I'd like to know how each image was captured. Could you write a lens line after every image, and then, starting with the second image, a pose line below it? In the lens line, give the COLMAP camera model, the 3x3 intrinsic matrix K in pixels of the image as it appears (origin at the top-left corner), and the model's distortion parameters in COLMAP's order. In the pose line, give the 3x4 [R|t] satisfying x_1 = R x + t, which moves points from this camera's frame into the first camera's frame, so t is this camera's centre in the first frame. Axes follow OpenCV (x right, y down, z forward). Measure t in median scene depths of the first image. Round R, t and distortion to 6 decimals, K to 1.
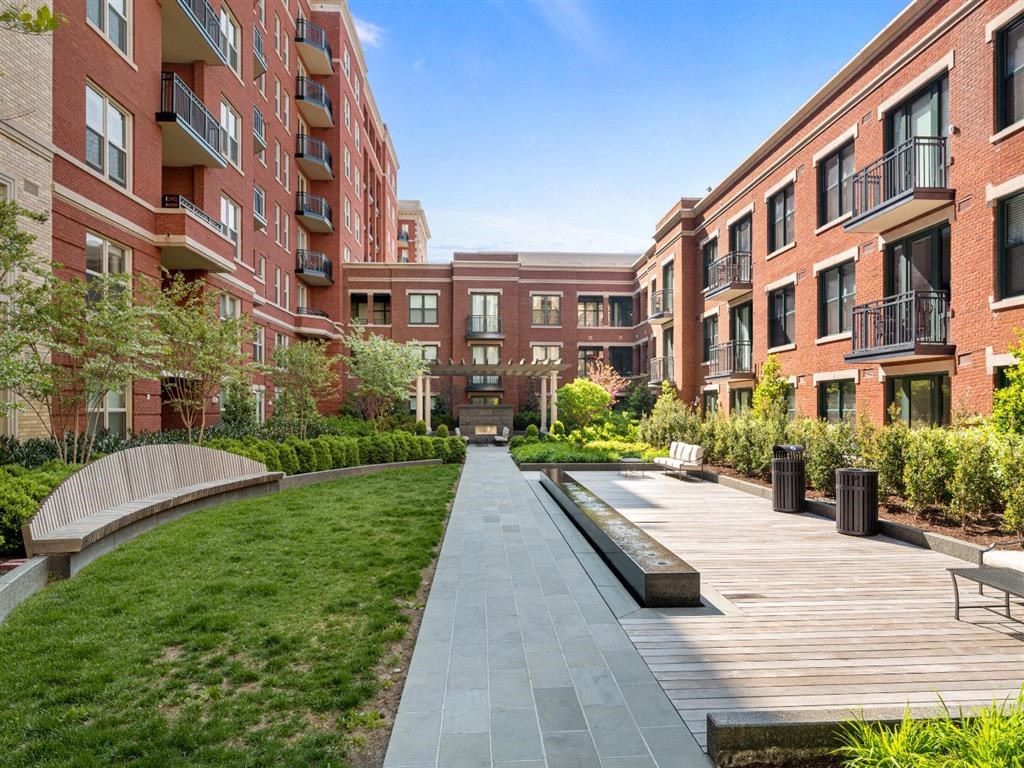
lens RADIAL K [[653.5, 0, 513.5], [0, 653.5, 386.9], [0, 0, 1]] dist [-0.001469, -0.000885]
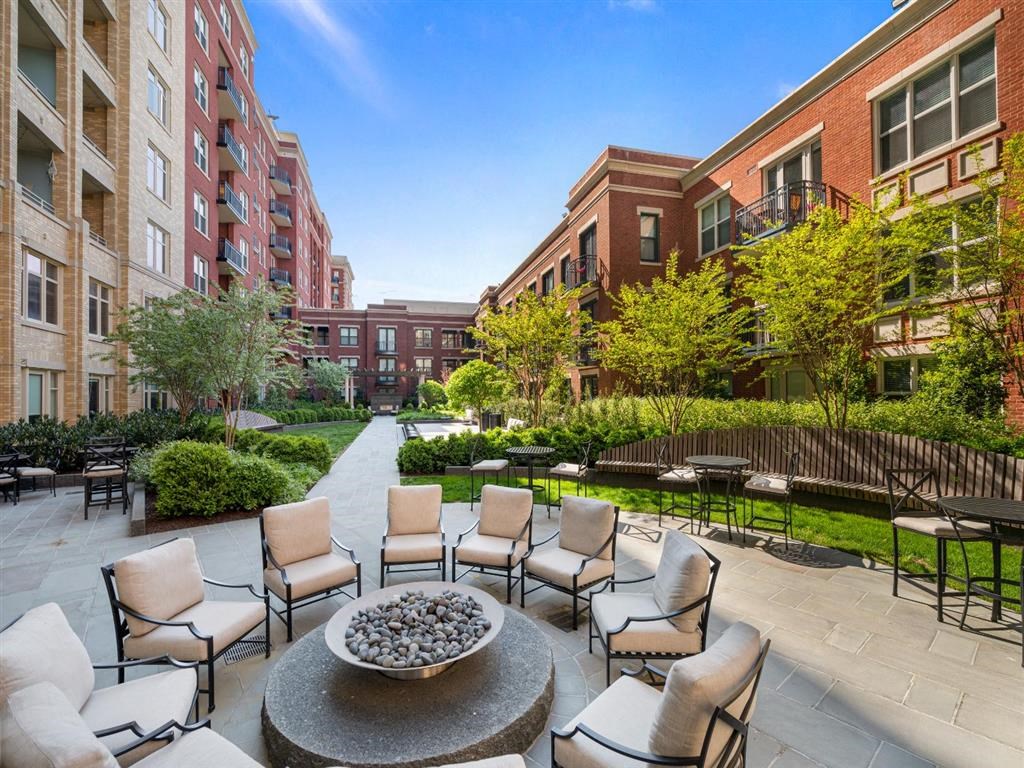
lens RADIAL K [[454.7, 0, 508.5], [0, 454.7, 381.1], [0, 0, 1]] dist [0.000890, 0.000352]
pose [[0.980281, -0.001334, 0.197606, 0.034136], [0.000724, 0.999995, 0.003157, -0.007500], [-0.197609, -0.002951, 0.980276, -0.238881]]
